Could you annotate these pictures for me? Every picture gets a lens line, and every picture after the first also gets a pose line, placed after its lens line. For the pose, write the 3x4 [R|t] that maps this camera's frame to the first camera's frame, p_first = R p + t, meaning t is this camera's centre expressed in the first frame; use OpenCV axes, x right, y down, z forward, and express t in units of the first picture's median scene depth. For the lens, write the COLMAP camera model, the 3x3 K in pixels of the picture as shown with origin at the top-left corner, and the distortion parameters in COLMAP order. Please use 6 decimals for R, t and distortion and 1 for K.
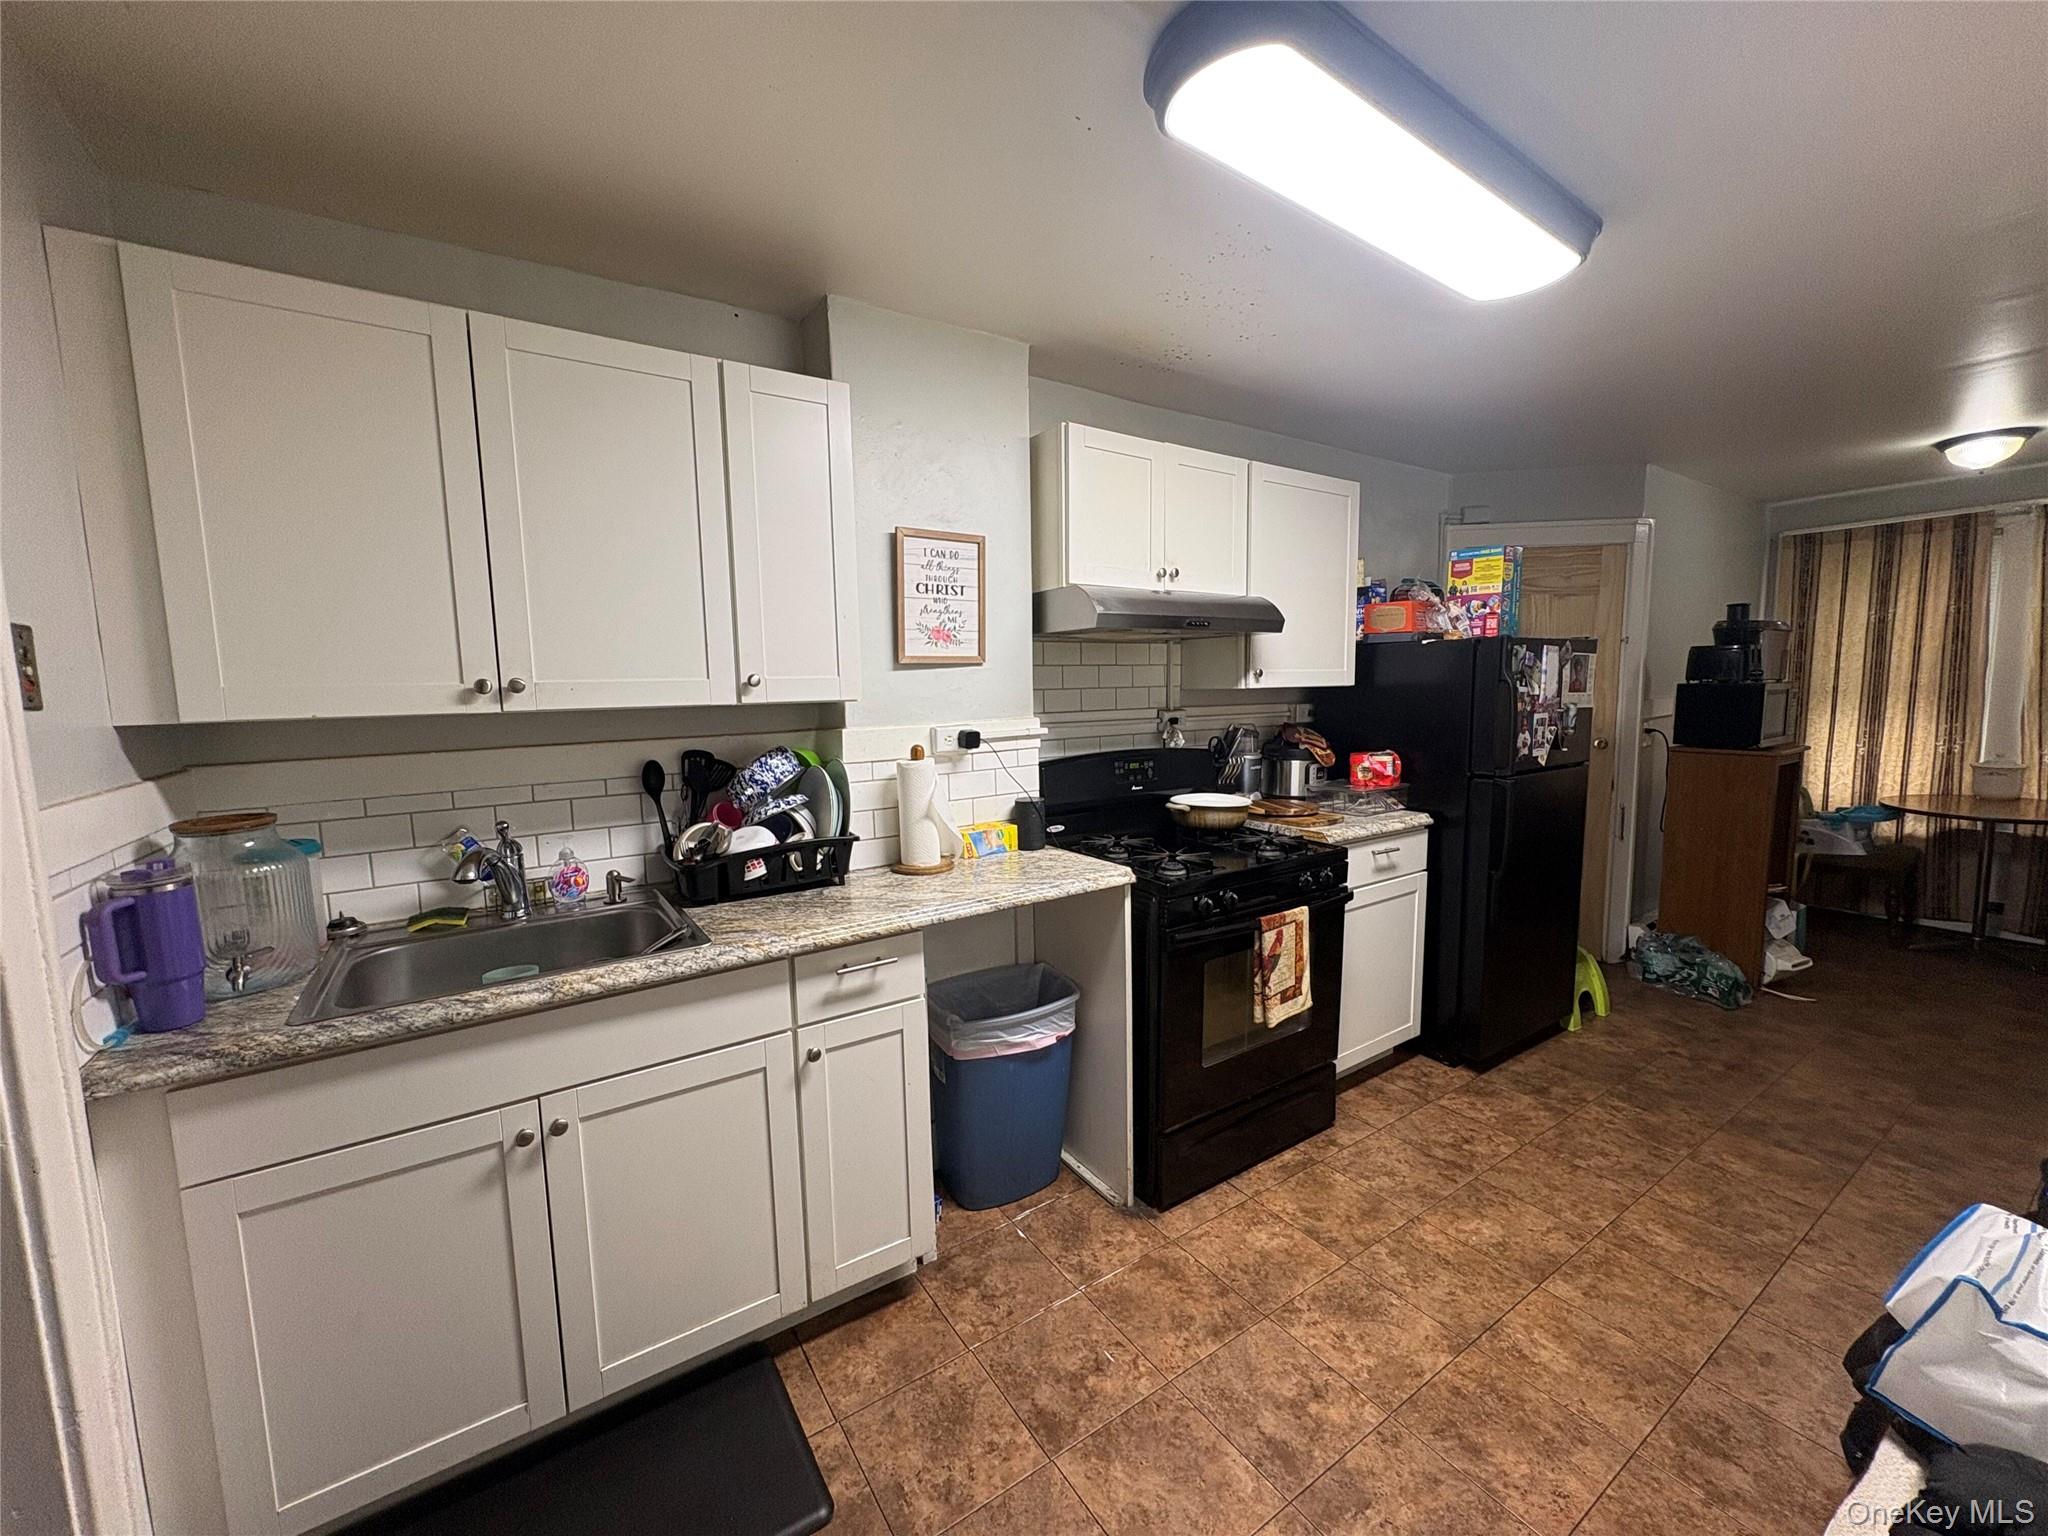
lens RADIAL K [[812.3, 0, 1015.2], [0, 812.3, 764.2], [0, 0, 1]] dist [0.000225, -0.000398]
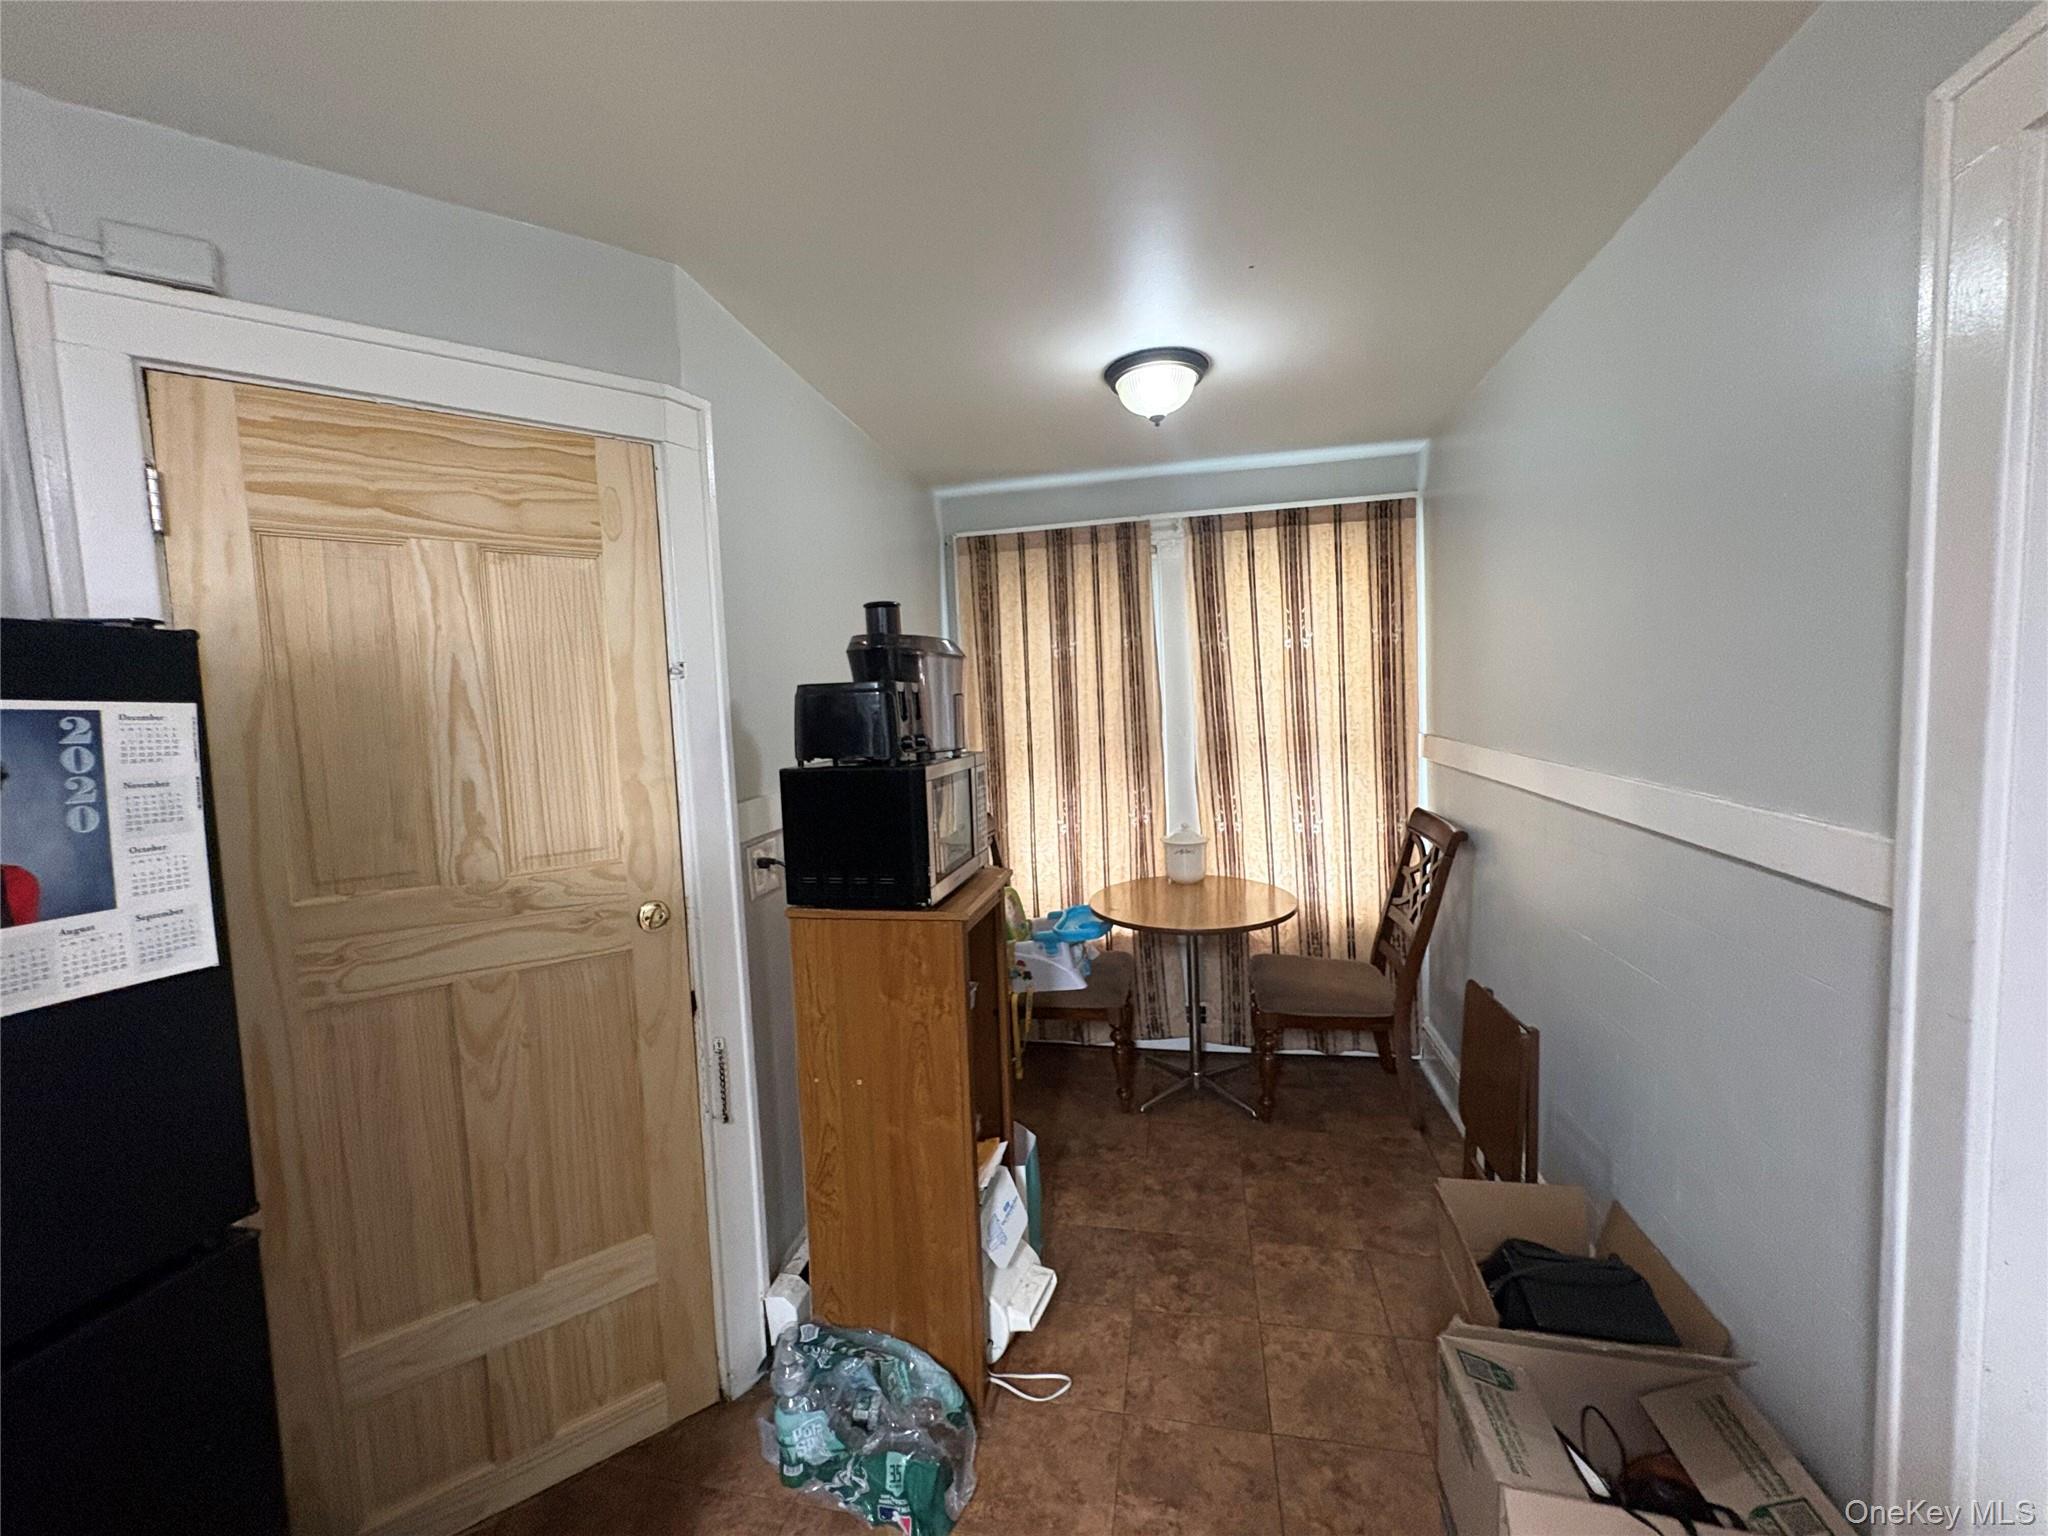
lens RADIAL K [[812.3, 0, 1024.1], [0, 812.3, 766.4], [0, 0, 1]] dist [0.000225, -0.000398]
pose [[0.705219, -0.060639, 0.706391, 0.524730], [0.101960, 0.994653, -0.016407, -0.069858], [-0.701619, 0.083595, 0.707631, 0.523428]]
